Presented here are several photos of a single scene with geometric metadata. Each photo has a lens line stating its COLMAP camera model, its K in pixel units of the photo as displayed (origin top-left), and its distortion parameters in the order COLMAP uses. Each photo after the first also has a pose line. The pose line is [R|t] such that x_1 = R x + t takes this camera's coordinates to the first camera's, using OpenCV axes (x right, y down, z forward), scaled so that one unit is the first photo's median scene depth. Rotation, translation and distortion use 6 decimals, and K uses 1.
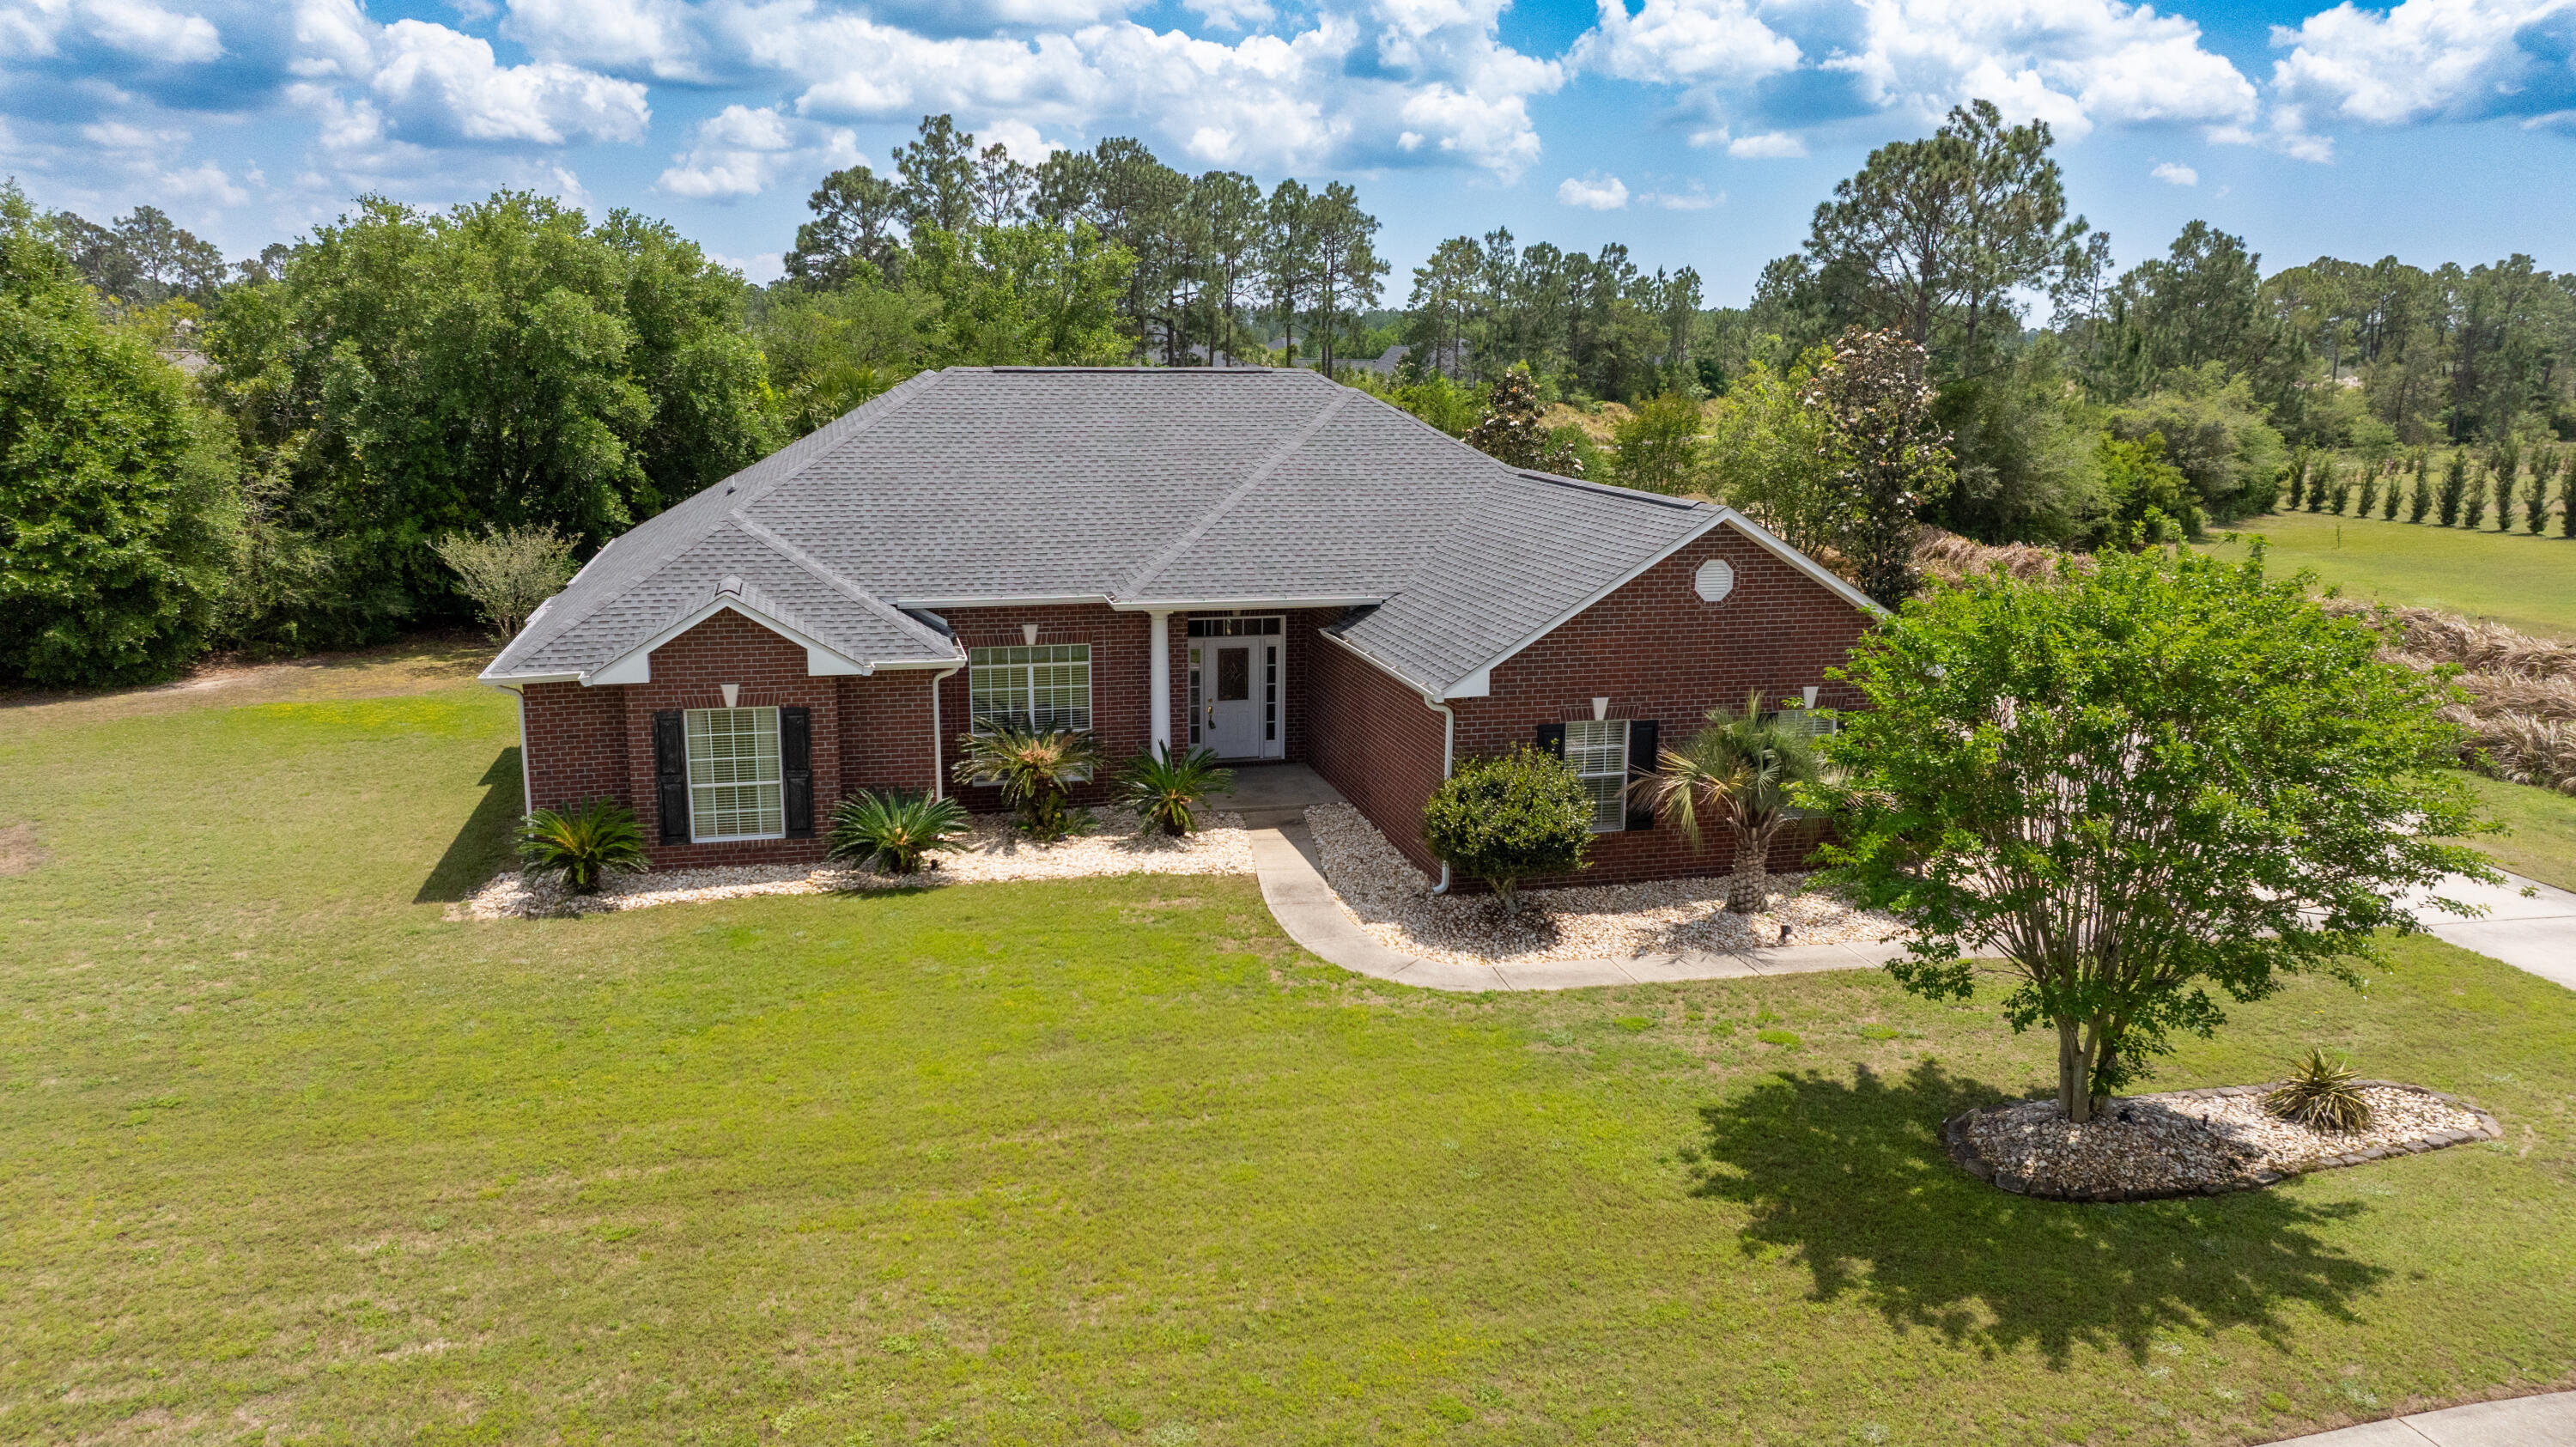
lens RADIAL K [[1790.9, 0, 1301.2], [0, 1790.9, 647.7], [0, 0, 1]] dist [-0.018584, -0.001227]
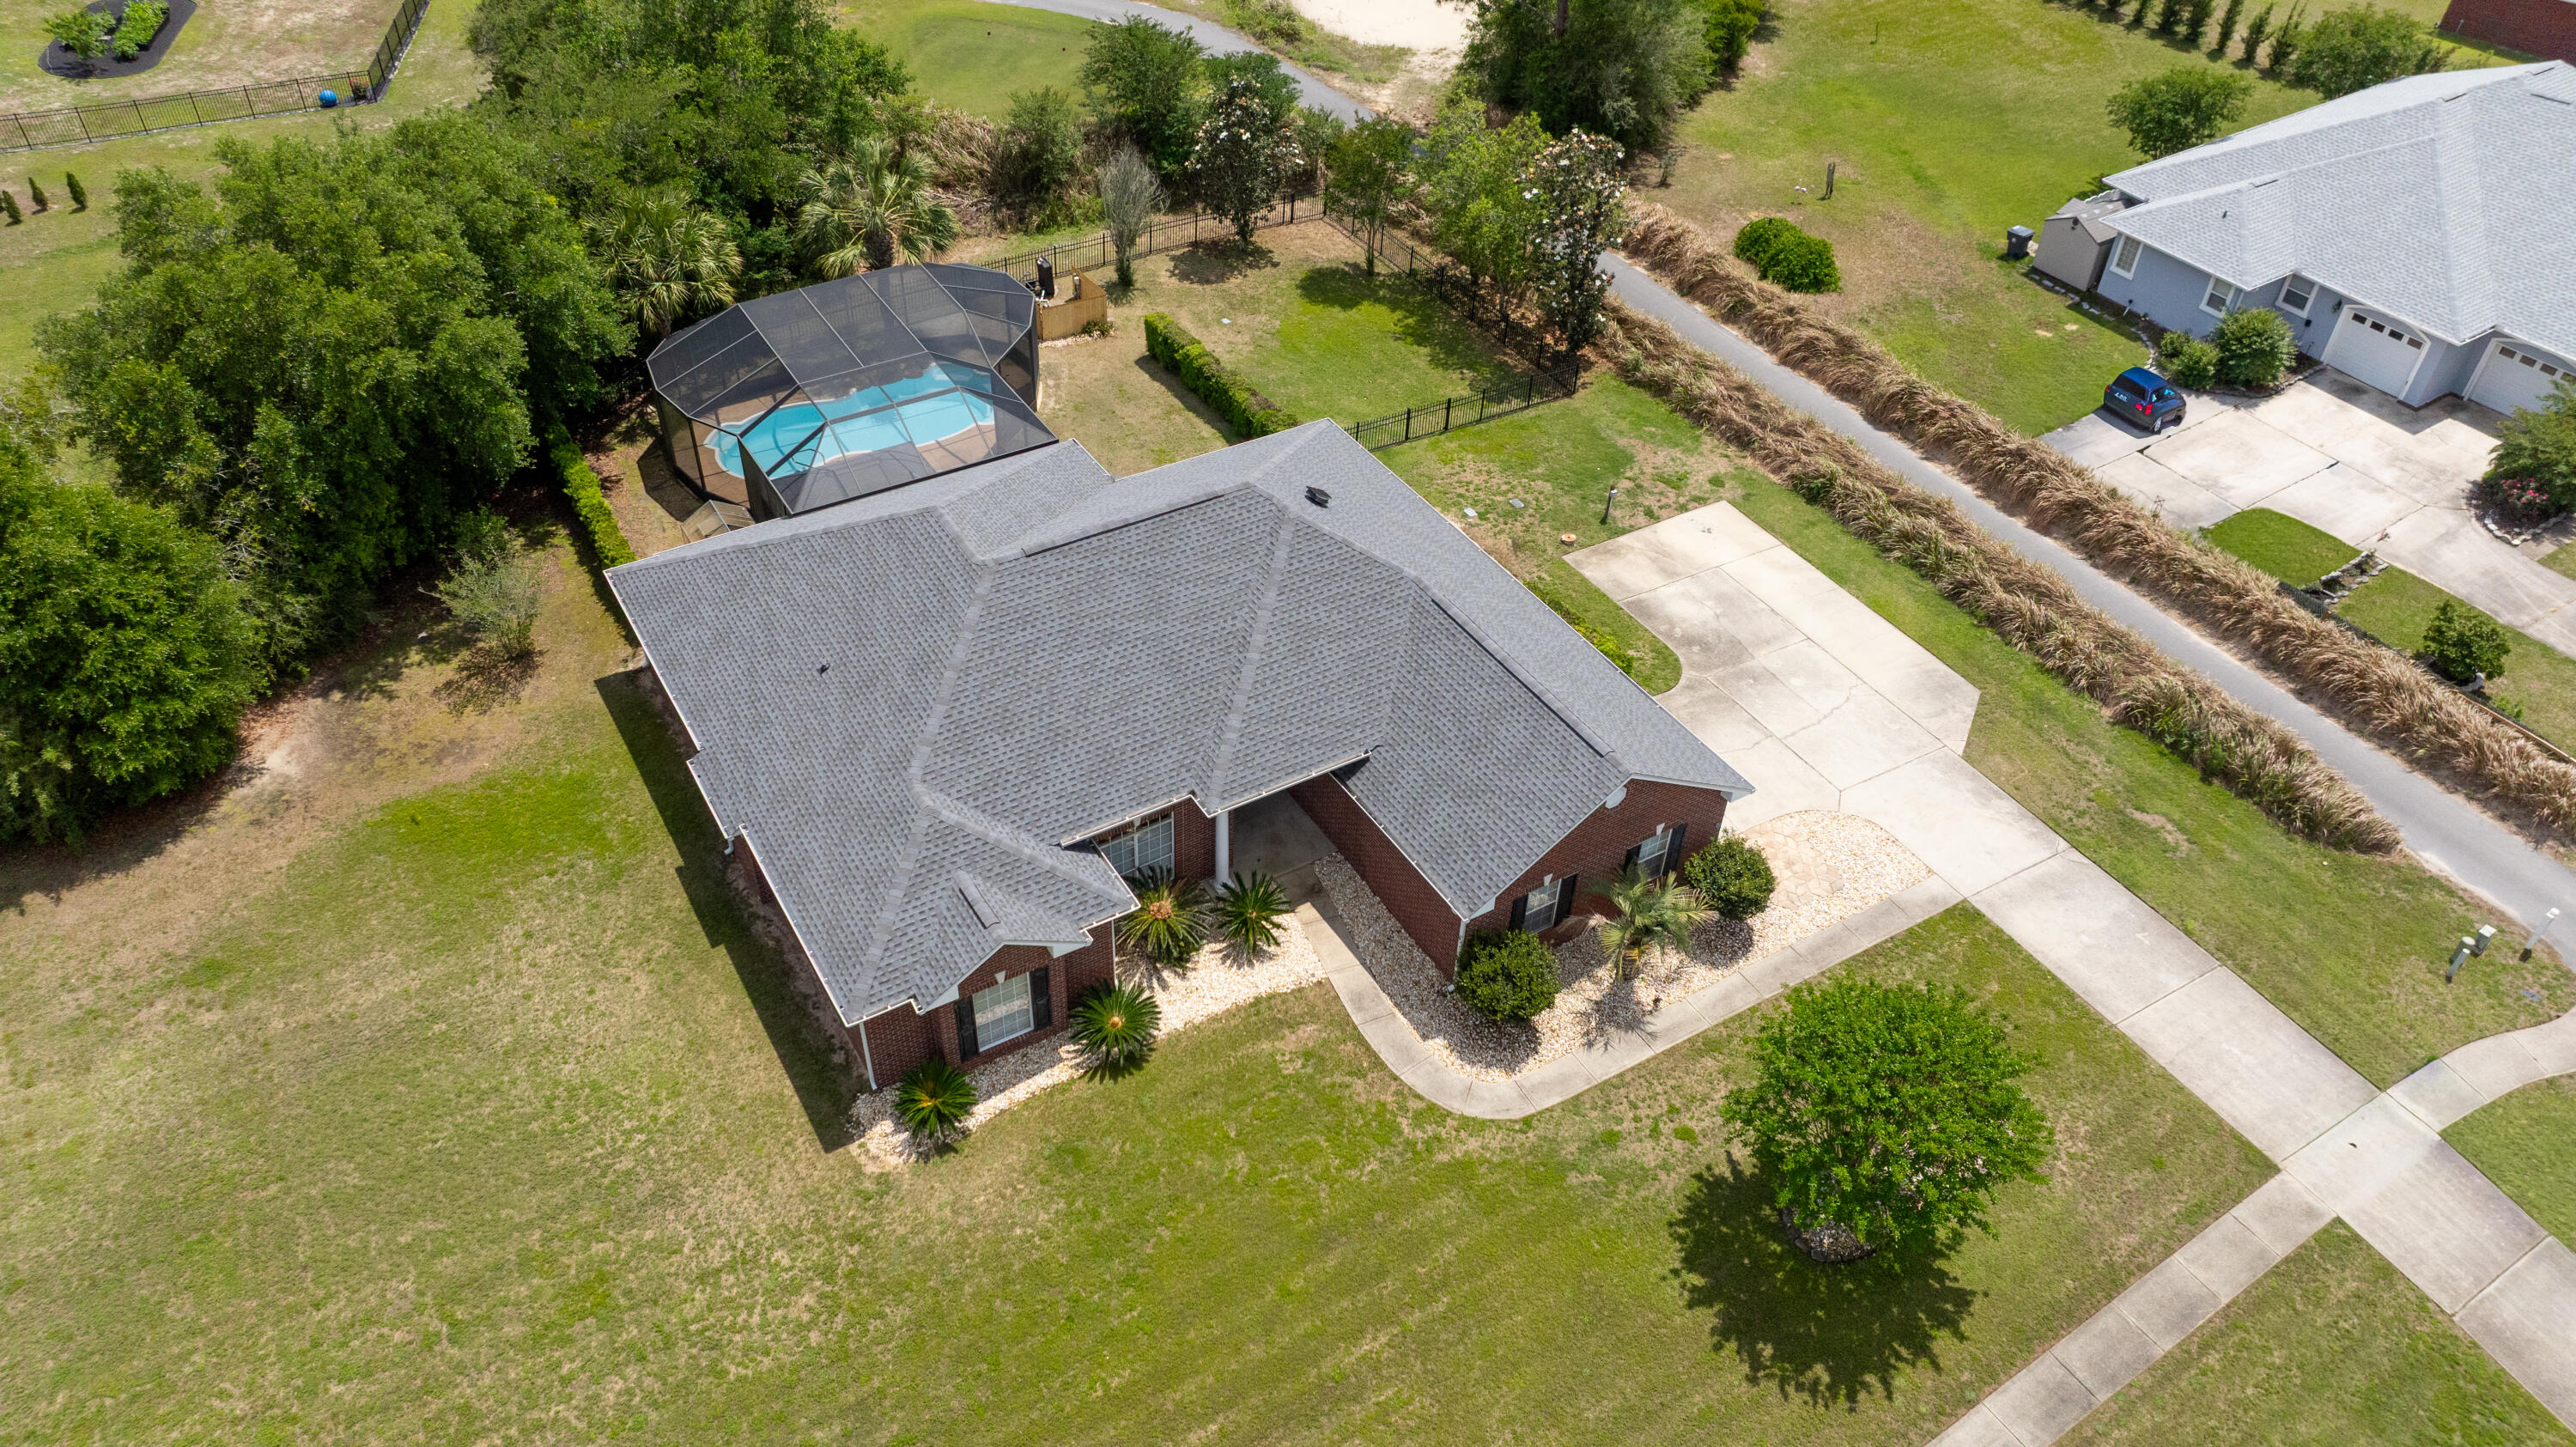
lens RADIAL K [[1873.5, 0, 1281.0], [0, 1873.5, 622.1], [0, 0, 1]] dist [-0.021949, 0.006213]
pose [[0.958189, -0.156426, 0.239592, -0.415218], [0.021423, 0.874207, 0.485080, -0.957062], [-0.285332, -0.459665, 0.841007, -0.227658]]
